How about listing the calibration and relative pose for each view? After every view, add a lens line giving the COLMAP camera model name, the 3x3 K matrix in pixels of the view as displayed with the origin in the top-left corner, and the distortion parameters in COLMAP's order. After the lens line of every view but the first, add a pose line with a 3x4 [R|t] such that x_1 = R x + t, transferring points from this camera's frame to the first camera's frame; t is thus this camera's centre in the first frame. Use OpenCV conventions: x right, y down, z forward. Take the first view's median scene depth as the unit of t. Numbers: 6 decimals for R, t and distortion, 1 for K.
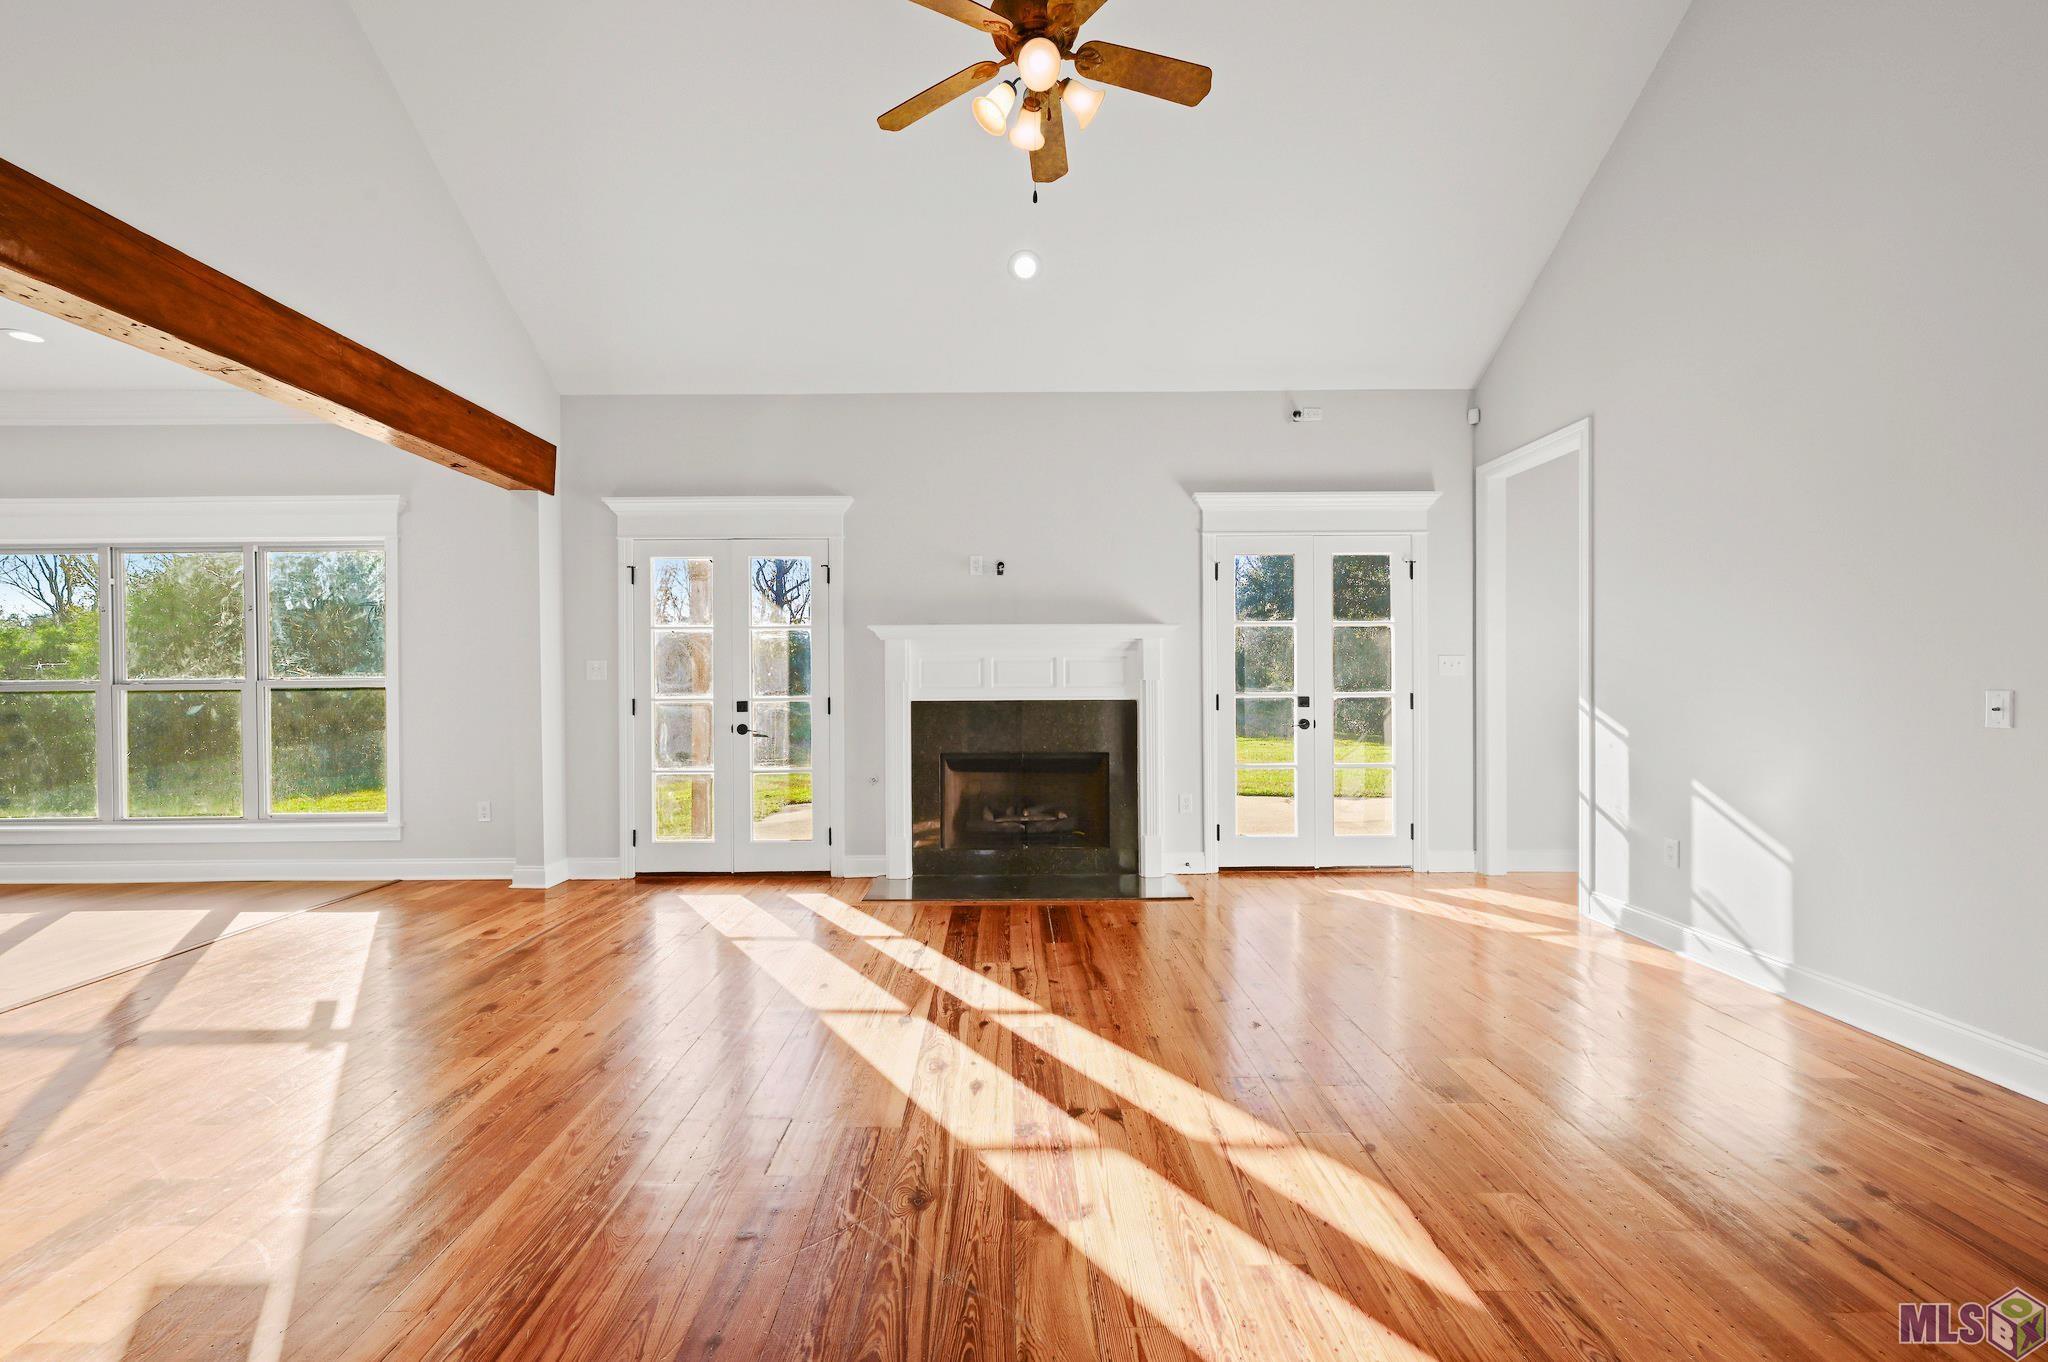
lens RADIAL K [[823.4, 0, 1012.9], [0, 823.4, 679.3], [0, 0, 1]] dist [0.000373, 0.000145]
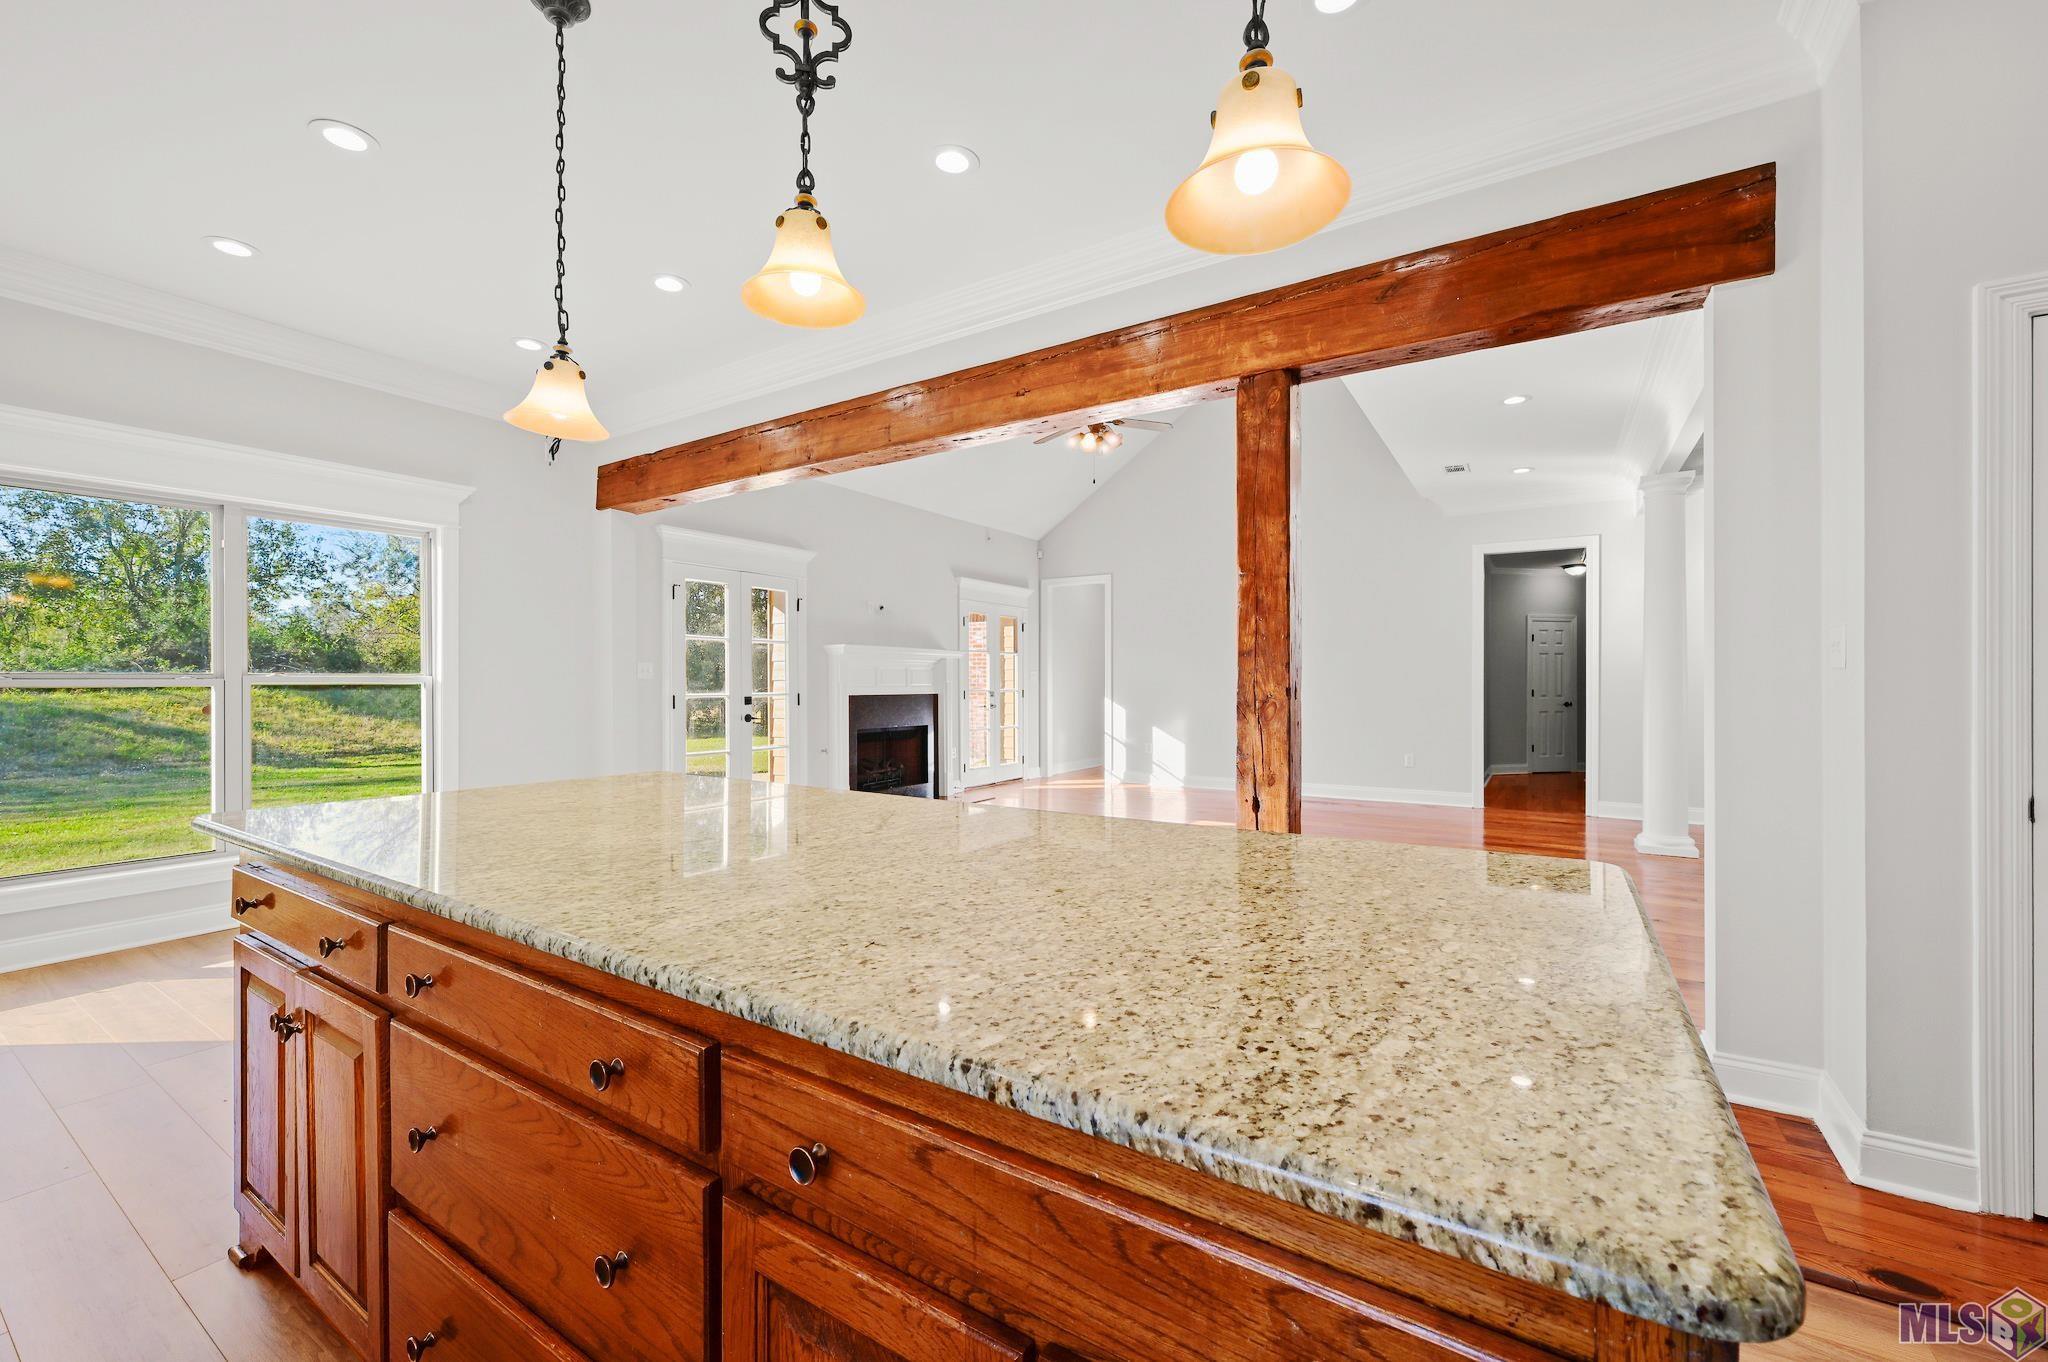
lens RADIAL K [[823.4, 0, 1012.9], [0, 823.4, 679.3], [0, 0, 1]] dist [0.000373, 0.000145]
pose [[0.548317, 0.009638, 0.836215, -1.188522], [-0.005357, 0.999954, -0.008013, 0.007369], [-0.836254, -0.000086, 0.548343, -0.064890]]
